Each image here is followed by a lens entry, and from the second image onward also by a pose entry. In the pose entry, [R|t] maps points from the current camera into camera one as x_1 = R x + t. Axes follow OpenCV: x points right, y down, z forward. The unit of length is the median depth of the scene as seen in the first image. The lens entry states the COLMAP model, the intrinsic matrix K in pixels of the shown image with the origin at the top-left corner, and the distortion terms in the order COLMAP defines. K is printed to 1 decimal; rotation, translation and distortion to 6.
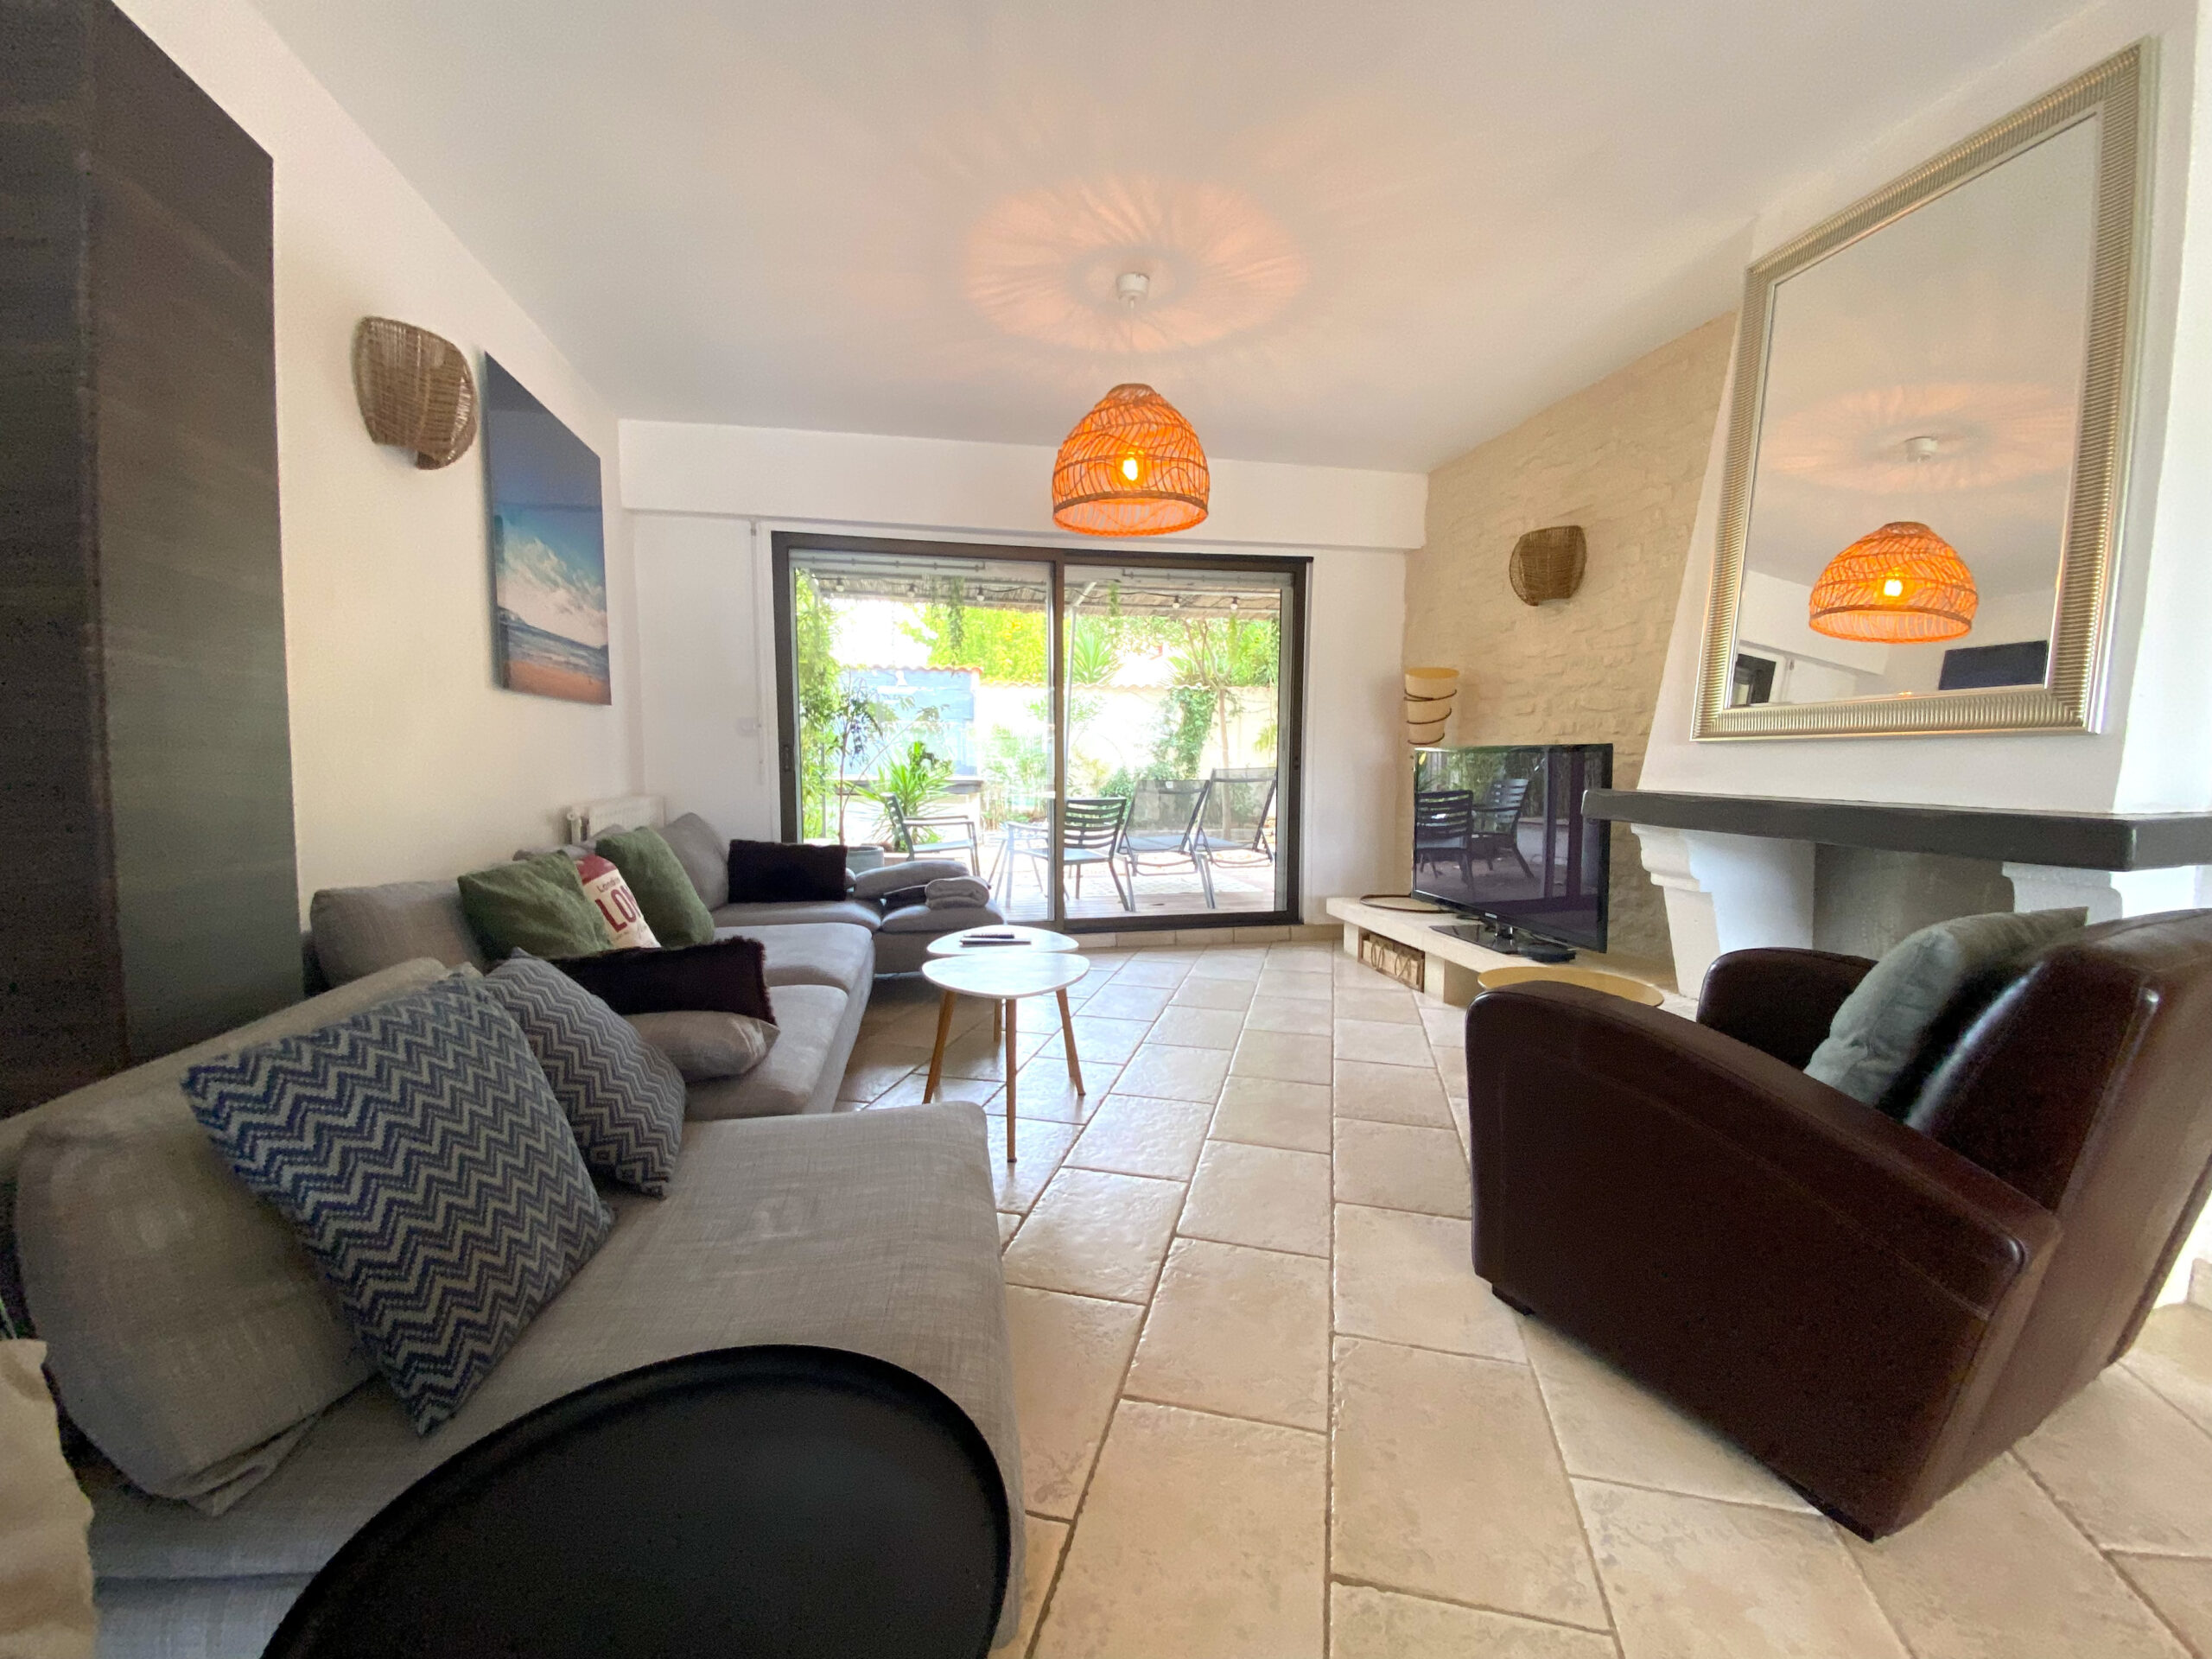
lens RADIAL K [[906.9, 0, 1113.8], [0, 906.9, 828.2], [0, 0, 1]] dist [-0.000688, -0.000664]
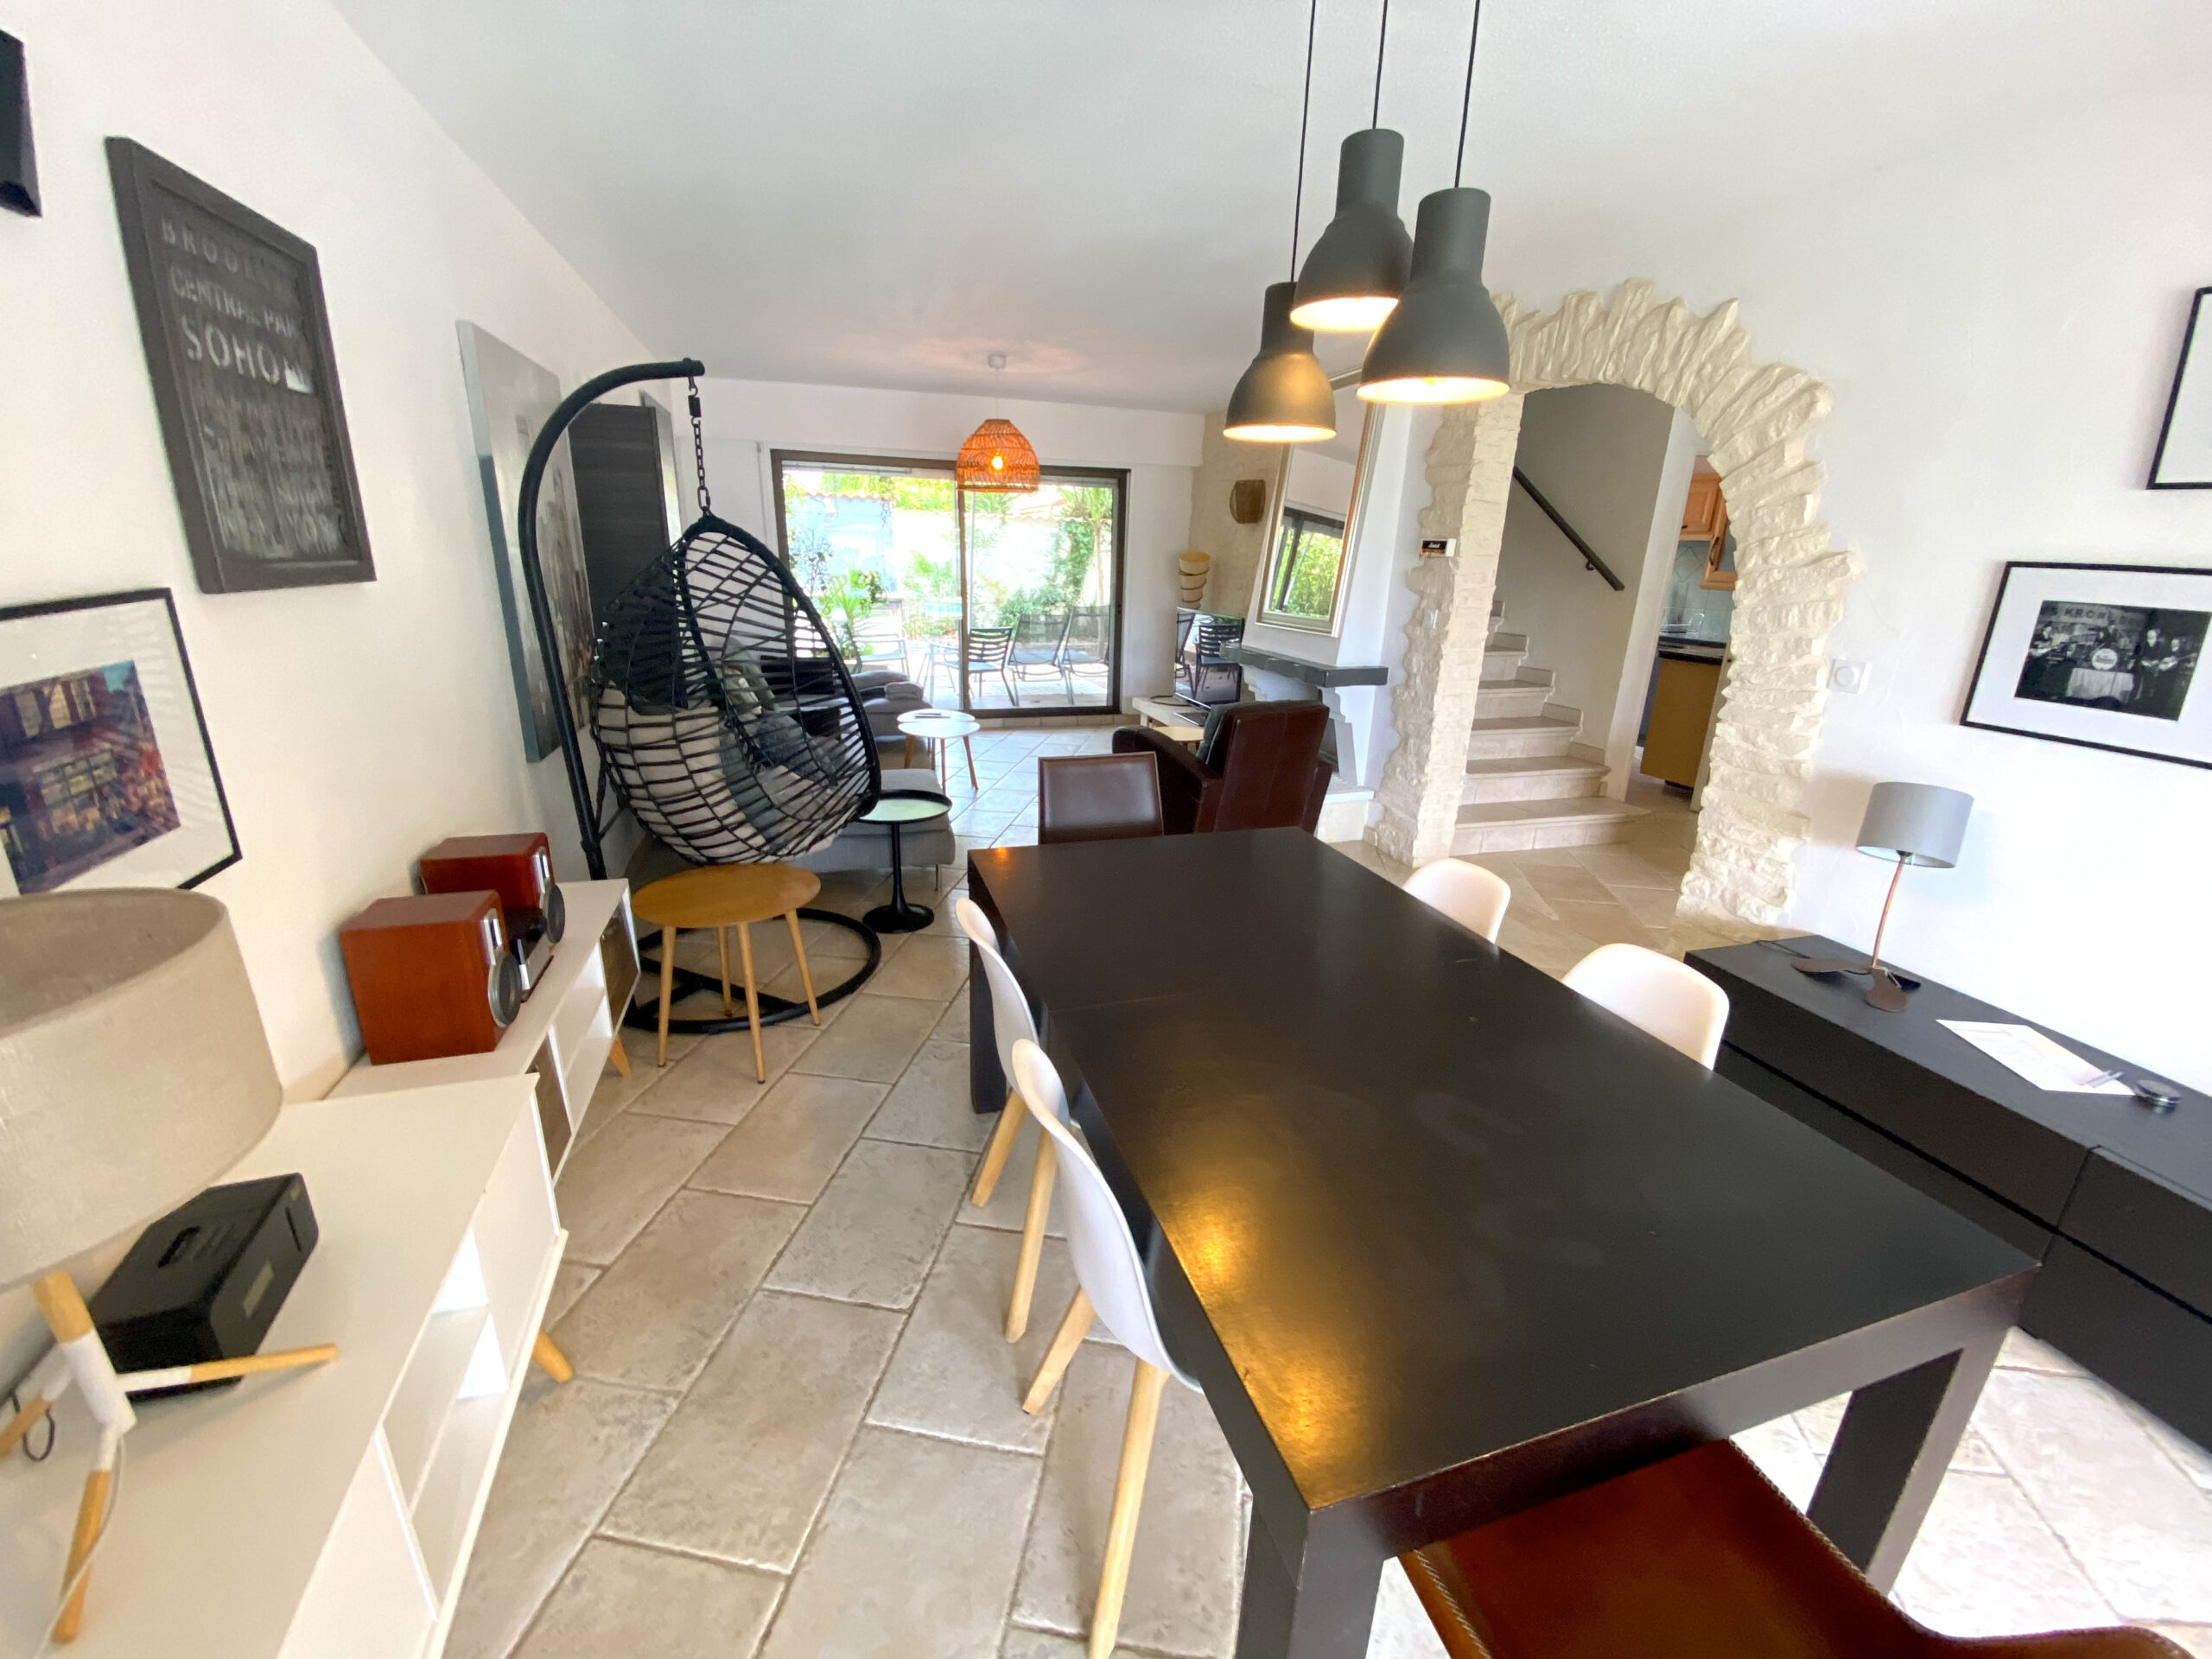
lens RADIAL K [[906.9, 0, 1115.5], [0, 906.9, 846.4], [0, 0, 1]] dist [-0.000688, -0.000664]
pose [[0.995391, -0.003887, 0.095820, 0.037541], [-0.018621, 0.972326, 0.232884, -0.031934], [-0.094074, -0.233595, 0.967772, -0.499072]]
